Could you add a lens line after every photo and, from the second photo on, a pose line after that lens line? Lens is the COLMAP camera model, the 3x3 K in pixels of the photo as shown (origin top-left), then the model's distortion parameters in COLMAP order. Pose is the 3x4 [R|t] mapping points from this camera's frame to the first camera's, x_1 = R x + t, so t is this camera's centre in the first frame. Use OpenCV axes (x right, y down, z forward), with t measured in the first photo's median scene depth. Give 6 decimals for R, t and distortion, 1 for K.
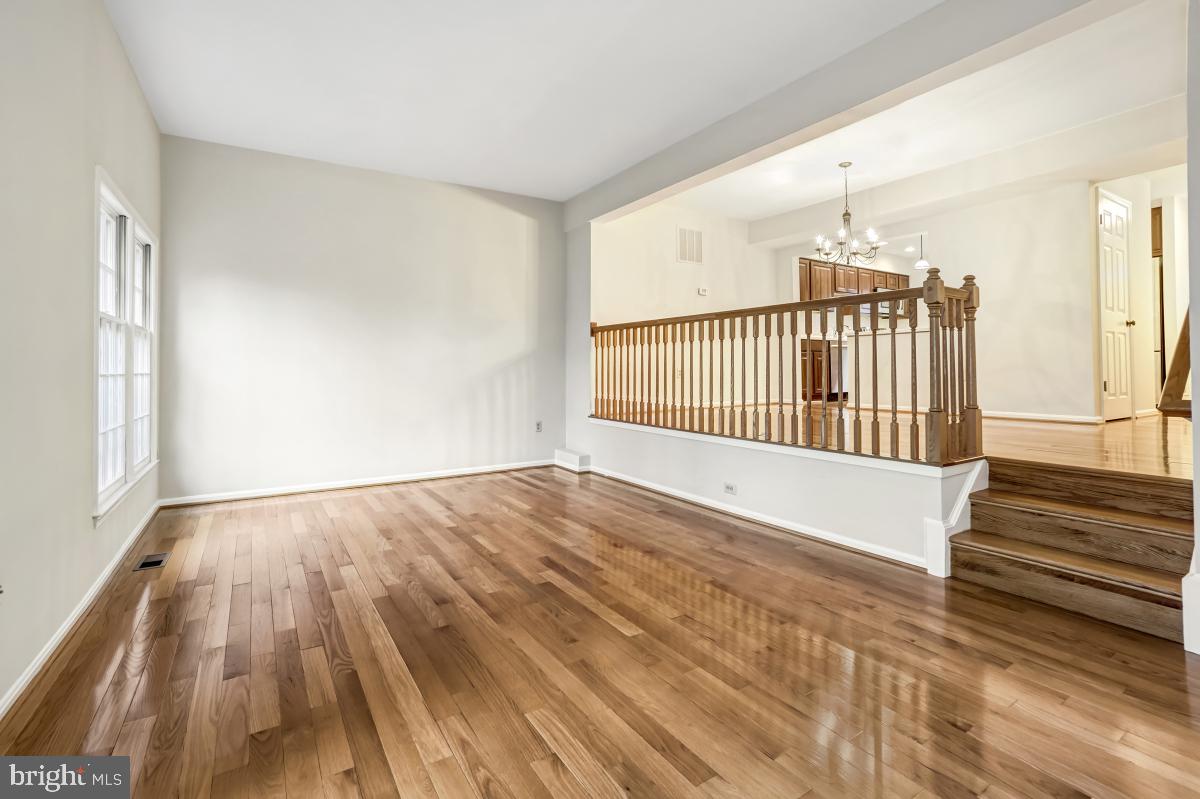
lens RADIAL K [[547.1, 0, 599.9], [0, 547.1, 353.0], [0, 0, 1]] dist [-0.023122, 0.020571]
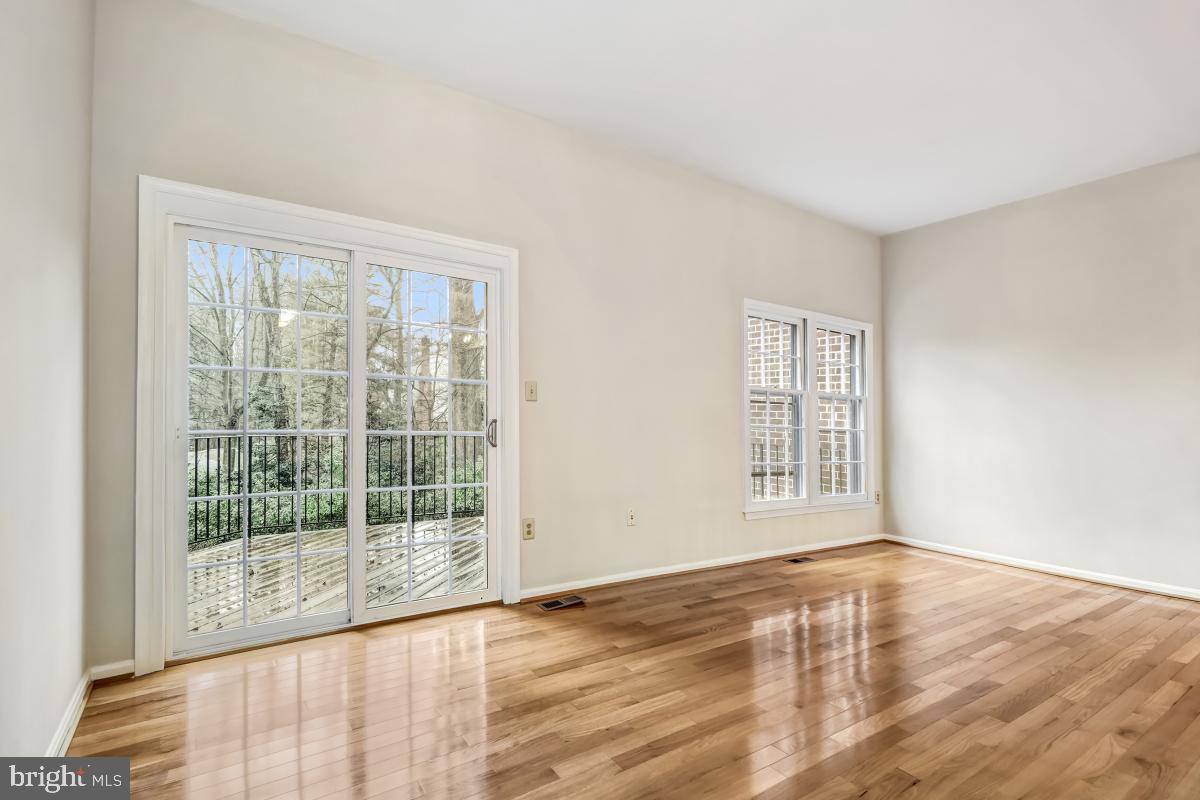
lens RADIAL K [[570.0, 0, 596.6], [0, 570.0, 393.8], [0, 0, 1]] dist [-0.000741, -0.018341]
pose [[0.013273, -0.044788, -0.998908, 0.730908], [0.000483, 0.998996, -0.044786, 0.005095], [0.999912, 0.000112, 0.013281, 0.452470]]
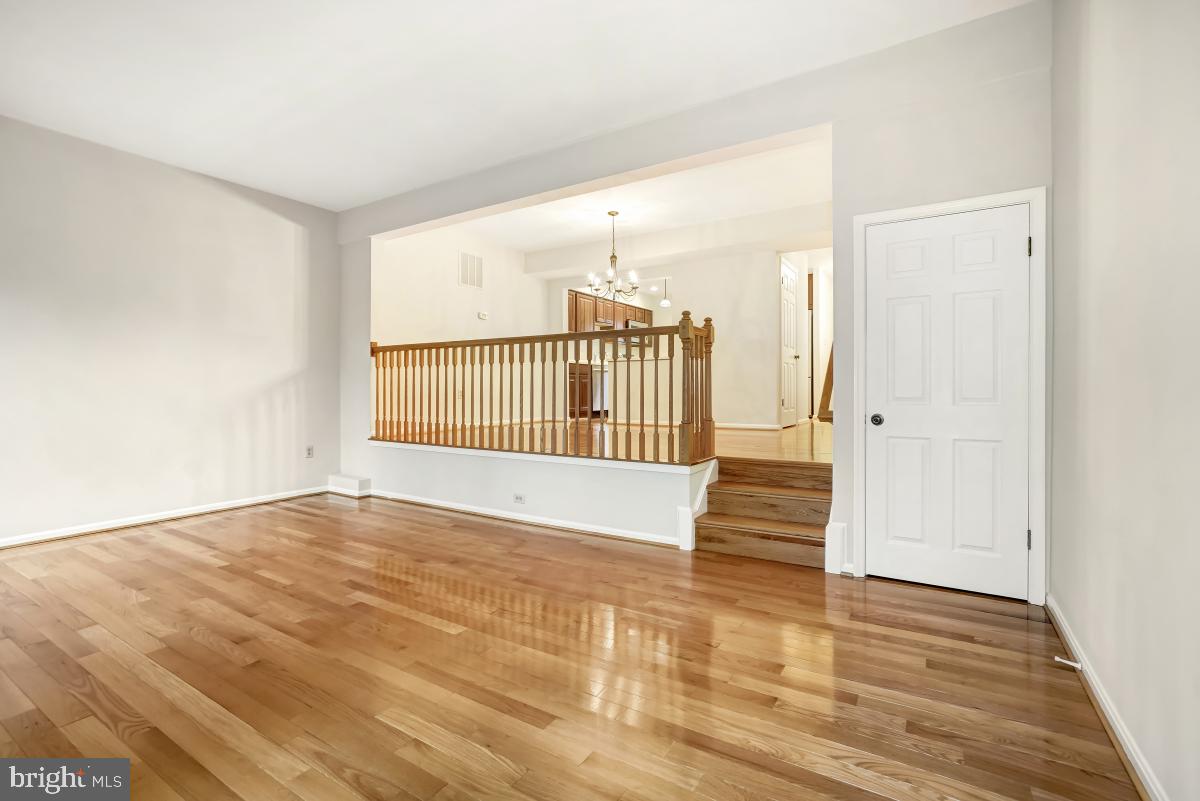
lens RADIAL K [[544.3, 0, 585.9], [0, 544.3, 389.4], [0, 0, 1]] dist [-0.001065, 0.018330]
pose [[0.913744, 0.000020, 0.406290, -0.112839], [-0.011685, 0.999588, 0.026231, -0.002935], [-0.406122, -0.028716, 0.913367, -0.069639]]
